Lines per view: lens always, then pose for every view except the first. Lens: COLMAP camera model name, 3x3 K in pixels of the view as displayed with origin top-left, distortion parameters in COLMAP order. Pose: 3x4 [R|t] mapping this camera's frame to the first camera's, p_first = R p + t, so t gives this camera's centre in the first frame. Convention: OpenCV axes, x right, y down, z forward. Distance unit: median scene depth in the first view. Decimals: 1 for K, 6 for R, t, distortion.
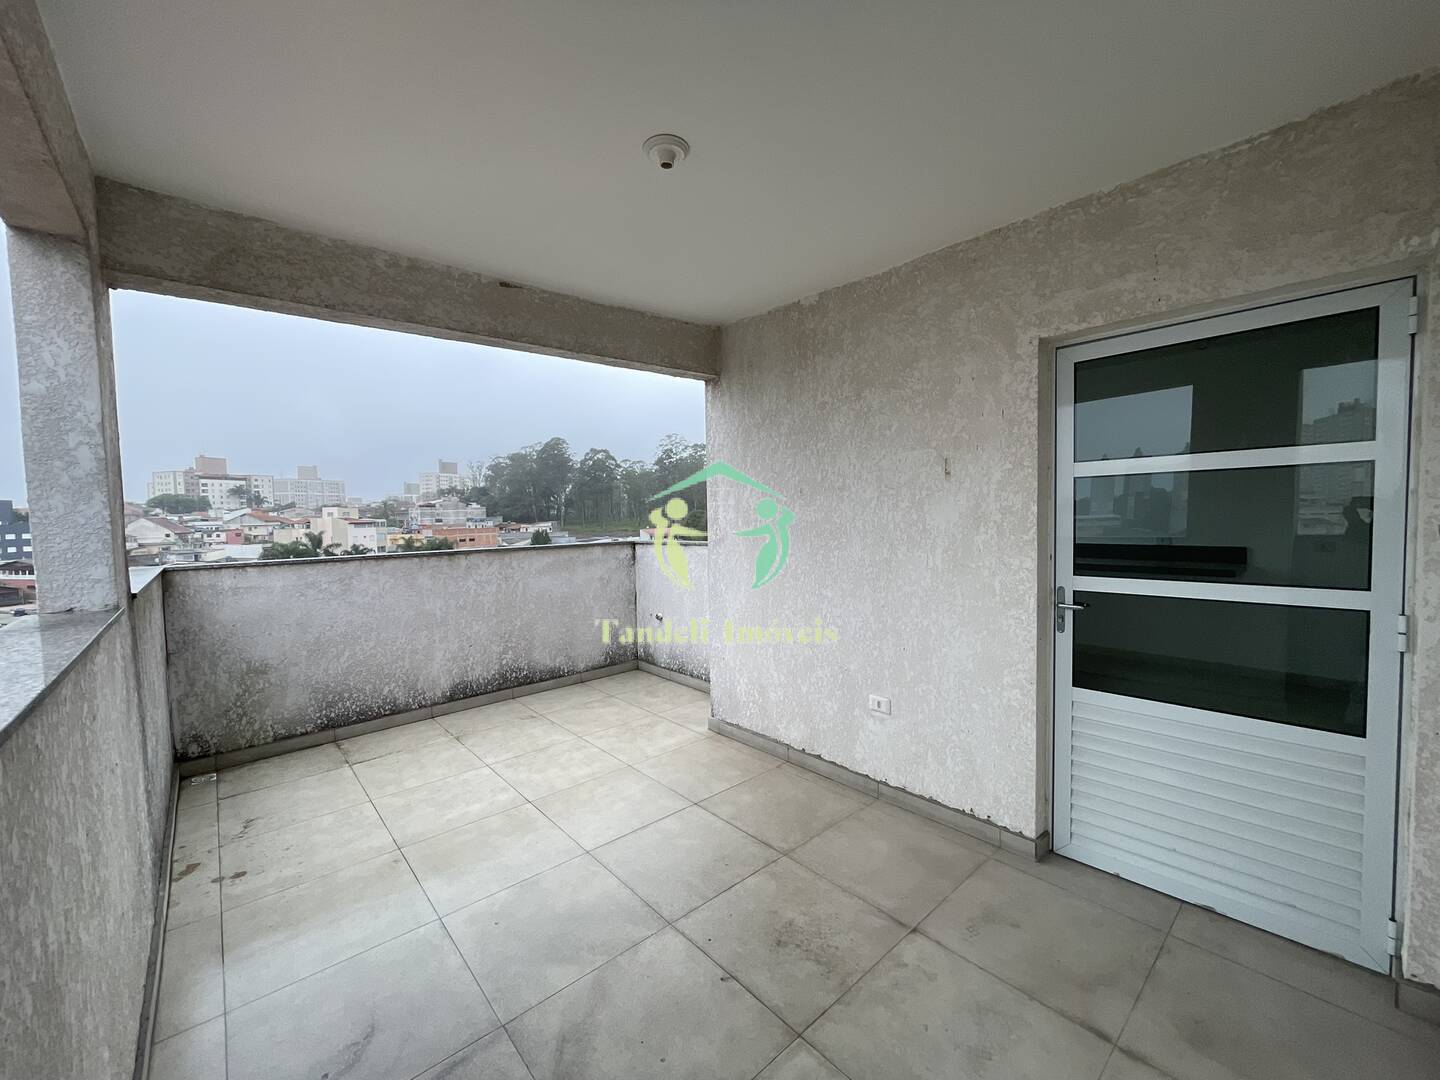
lens RADIAL K [[579.4, 0, 720.1], [0, 579.4, 540.8], [0, 0, 1]] dist [-0.002607, -0.000591]
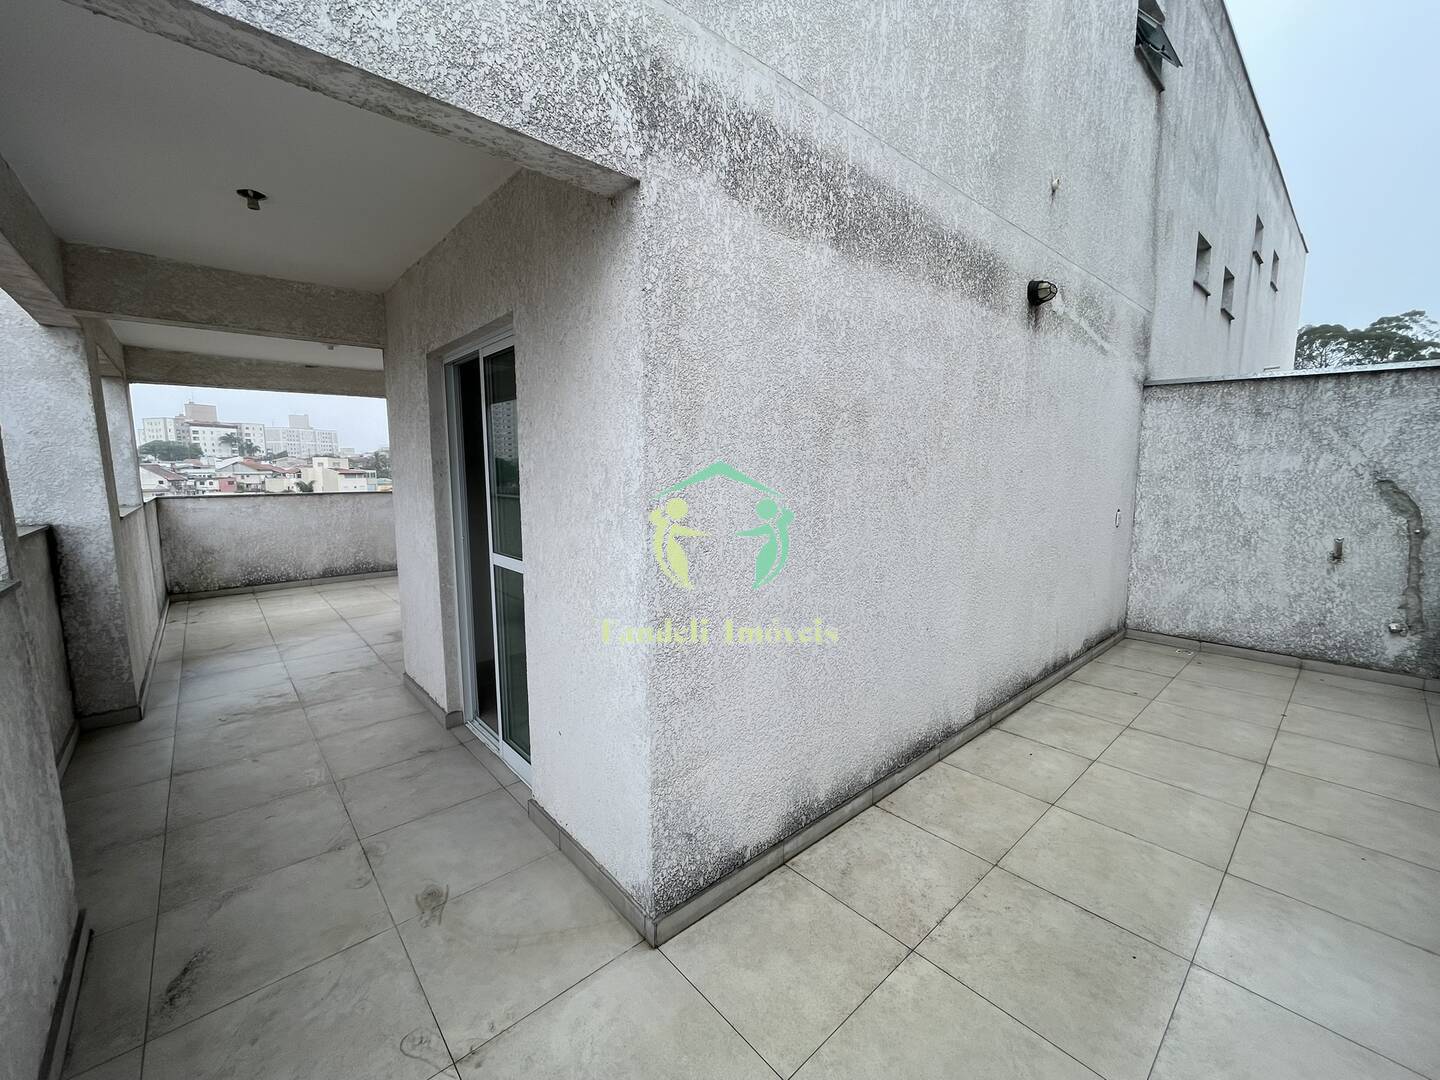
lens RADIAL K [[579.4, 0, 720.1], [0, 579.4, 540.8], [0, 0, 1]] dist [-0.002607, -0.000591]
pose [[0.999813, 0.018625, 0.005182, 0.737387], [-0.018955, 0.997135, 0.073228, 0.011631], [-0.003803, -0.073313, 0.997302, -0.762144]]
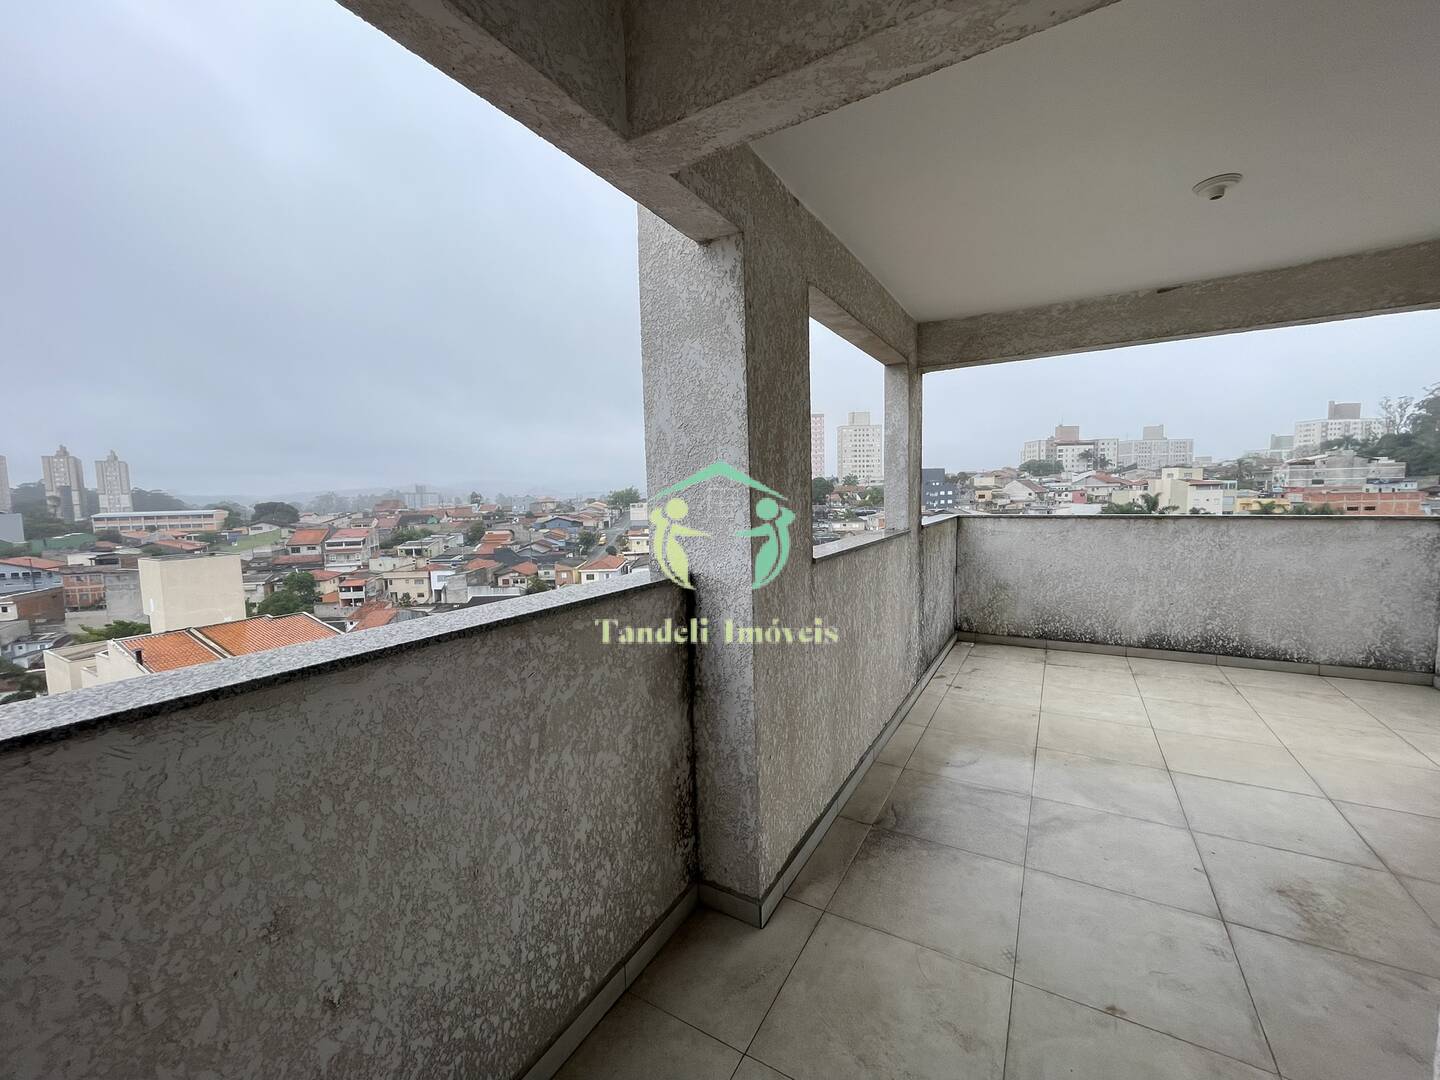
lens RADIAL K [[579.4, 0, 720.1], [0, 579.4, 540.8], [0, 0, 1]] dist [-0.002607, -0.000591]
pose [[0.309442, 0.095388, -0.946122, 0.327504], [-0.032058, 0.995437, 0.089875, -0.006439], [0.950378, 0.002520, 0.311088, -0.144168]]
